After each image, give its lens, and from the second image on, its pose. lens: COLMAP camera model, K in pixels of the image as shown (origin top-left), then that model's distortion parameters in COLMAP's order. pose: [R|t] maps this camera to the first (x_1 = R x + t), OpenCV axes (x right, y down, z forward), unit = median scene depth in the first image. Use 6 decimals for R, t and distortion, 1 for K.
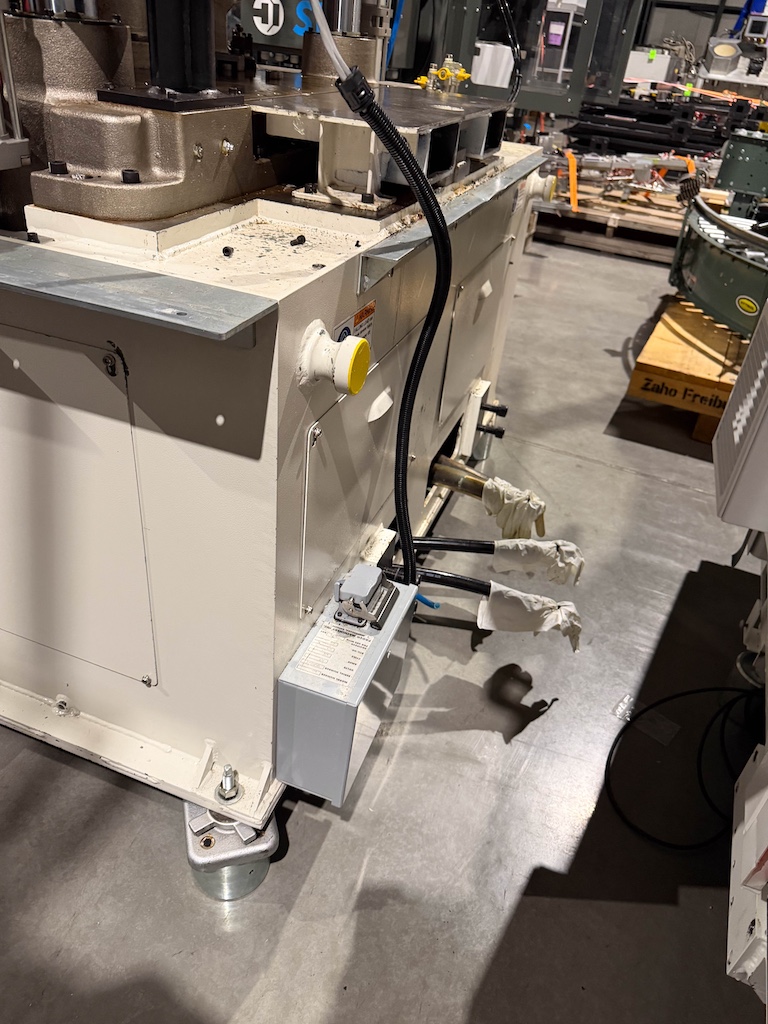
lens RADIAL K [[728.0, 0, 380.1], [0, 728.0, 514.7], [0, 0, 1]] dist [0.059746, -0.094960]
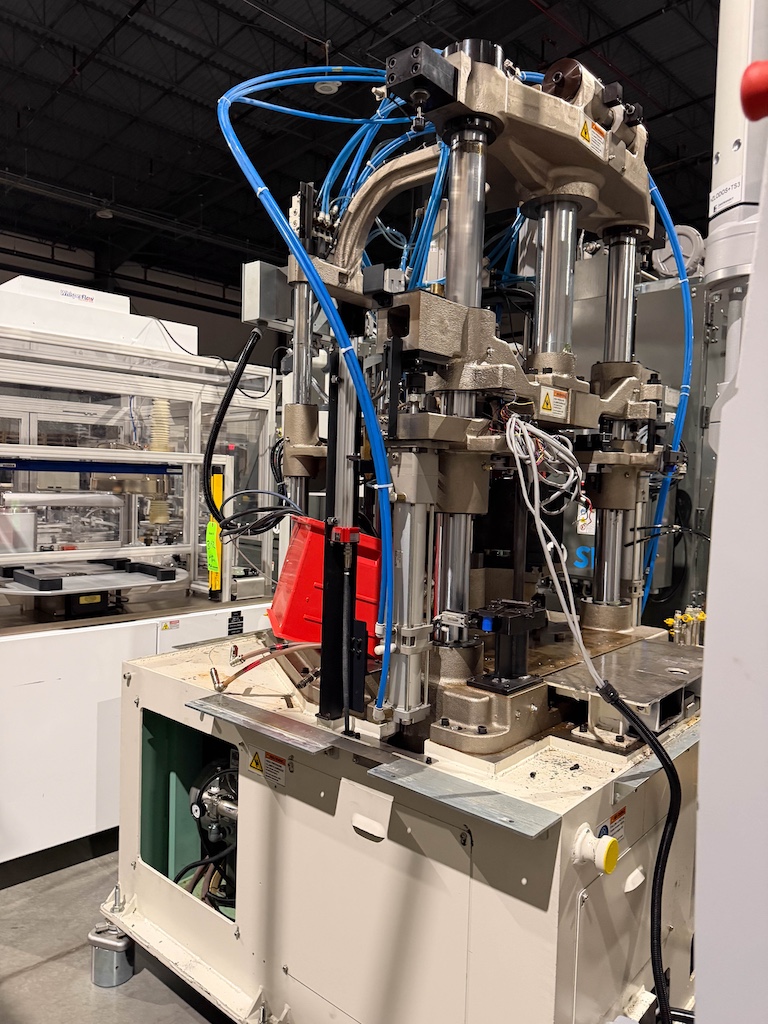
lens RADIAL K [[728.0, 0, 380.1], [0, 728.0, 514.7], [0, 0, 1]] dist [0.059746, -0.094960]
pose [[0.934440, -0.044856, -0.353283, 0.095689], [-0.152473, 0.846116, -0.510724, 0.063703], [0.321828, 0.531107, 0.783806, -0.798859]]
